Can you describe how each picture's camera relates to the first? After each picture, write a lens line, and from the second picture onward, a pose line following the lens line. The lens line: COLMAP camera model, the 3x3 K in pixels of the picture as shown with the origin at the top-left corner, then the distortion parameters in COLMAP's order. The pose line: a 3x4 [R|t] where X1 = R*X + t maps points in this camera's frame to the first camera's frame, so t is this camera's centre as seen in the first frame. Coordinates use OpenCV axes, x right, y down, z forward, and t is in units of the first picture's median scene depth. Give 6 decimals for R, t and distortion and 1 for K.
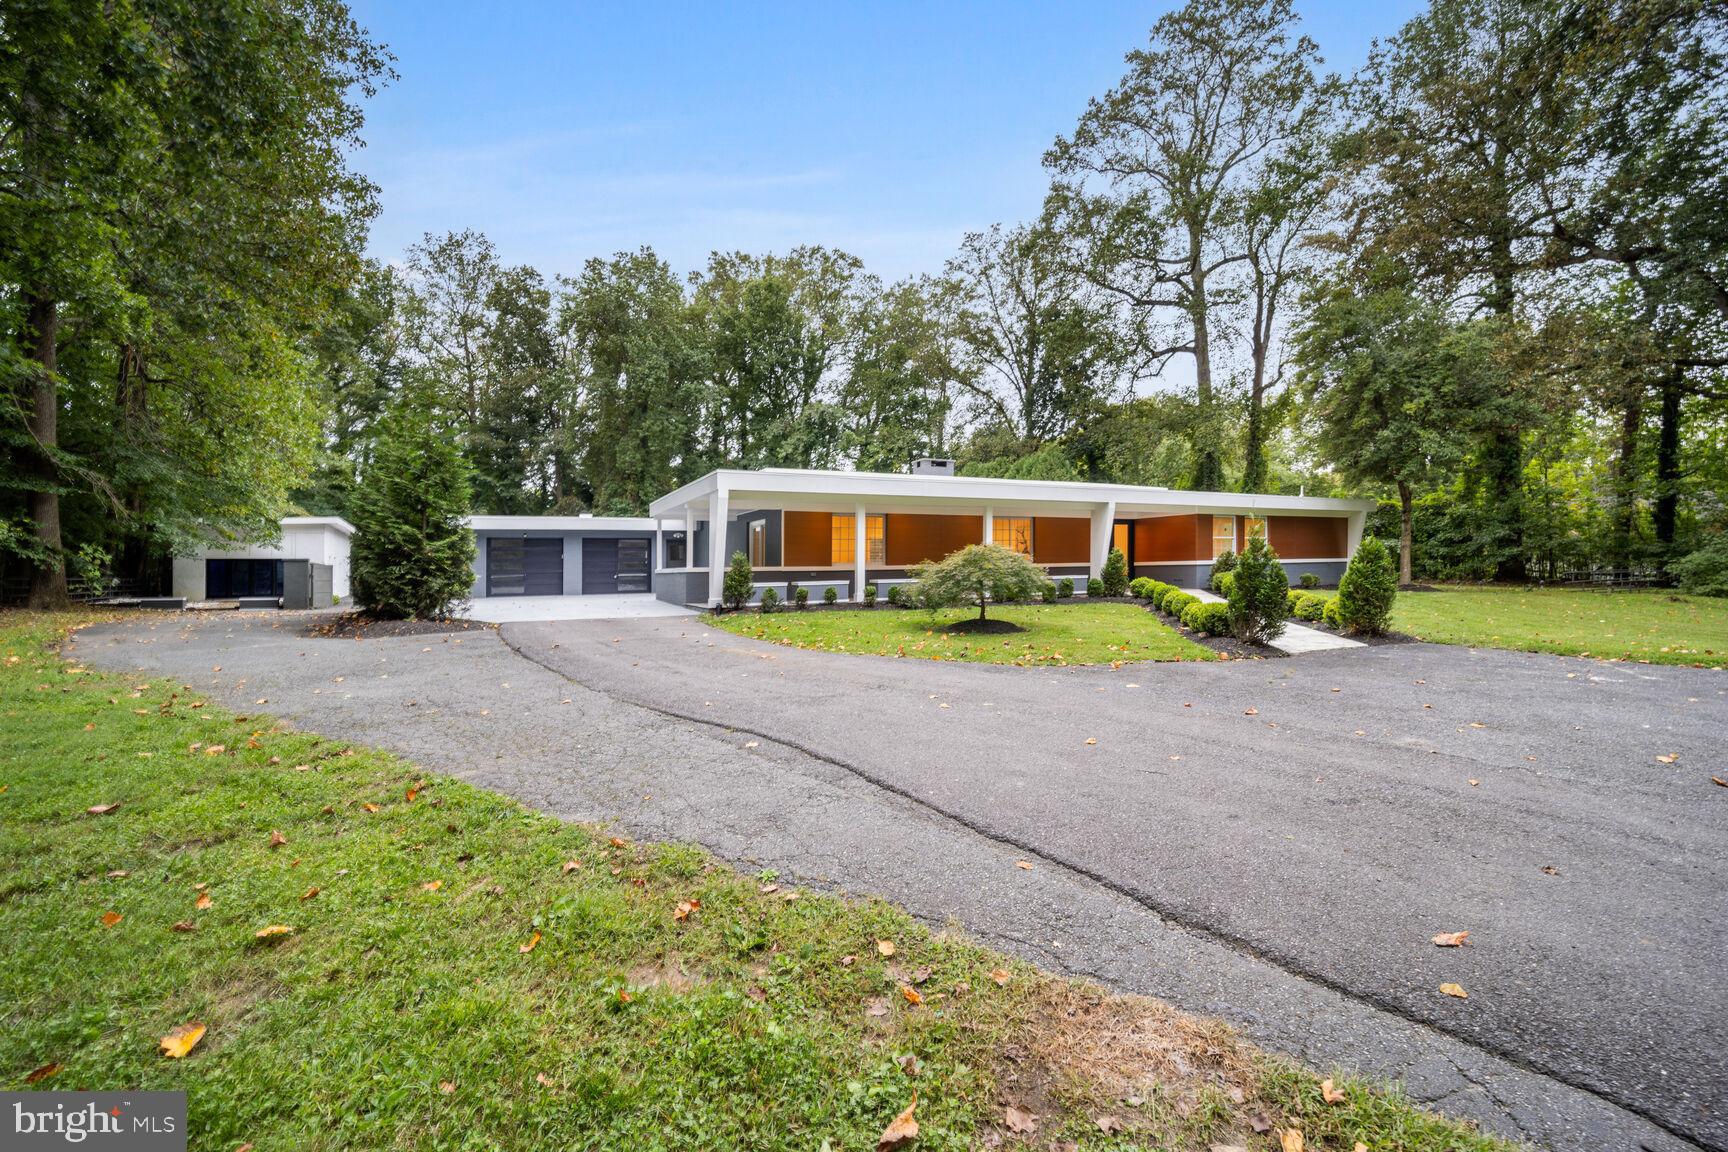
lens RADIAL K [[707.3, 0, 856.6], [0, 707.3, 570.6], [0, 0, 1]] dist [-0.000388, -0.000516]
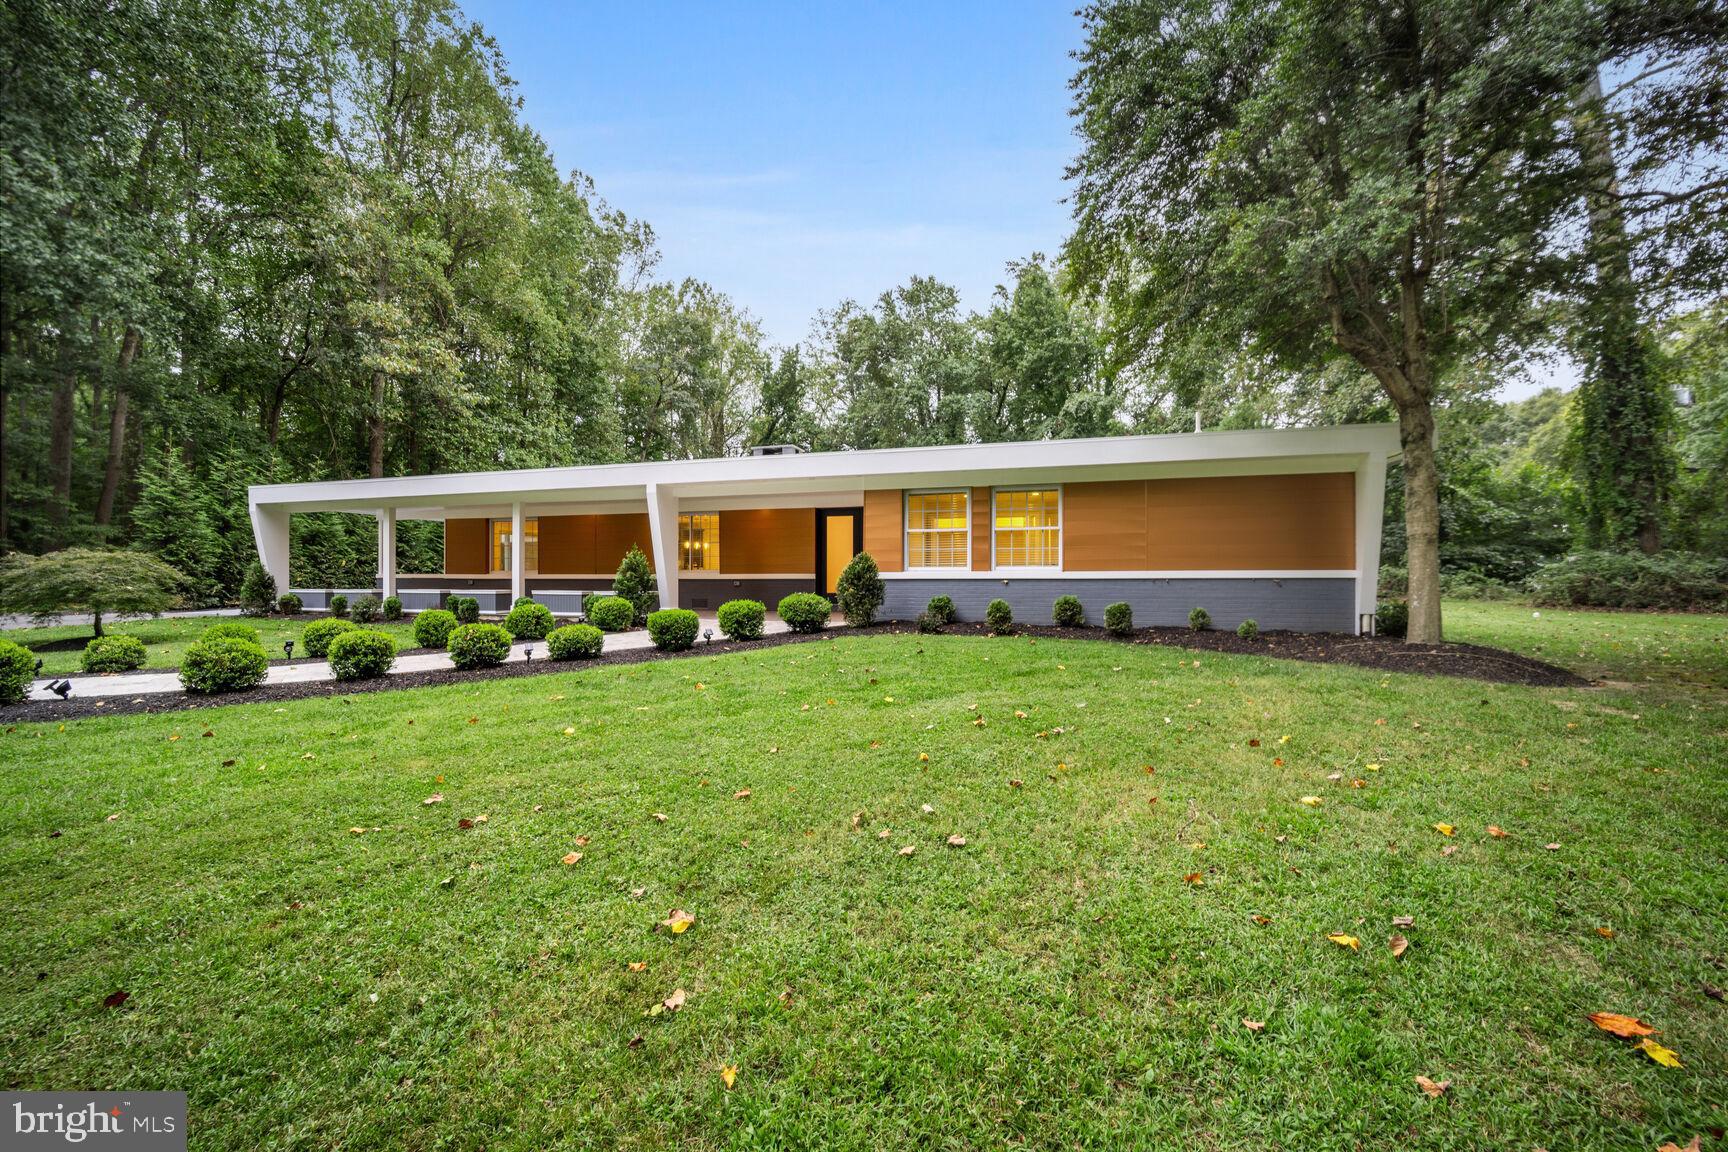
lens RADIAL K [[707.3, 0, 861.8], [0, 707.3, 575.8], [0, 0, 1]] dist [-0.000388, -0.000516]
pose [[0.763029, 0.000368, -0.646364, 0.929867], [-0.022770, 0.999394, -0.026310, 0.008796], [0.645963, 0.034793, 0.762575, 0.588239]]
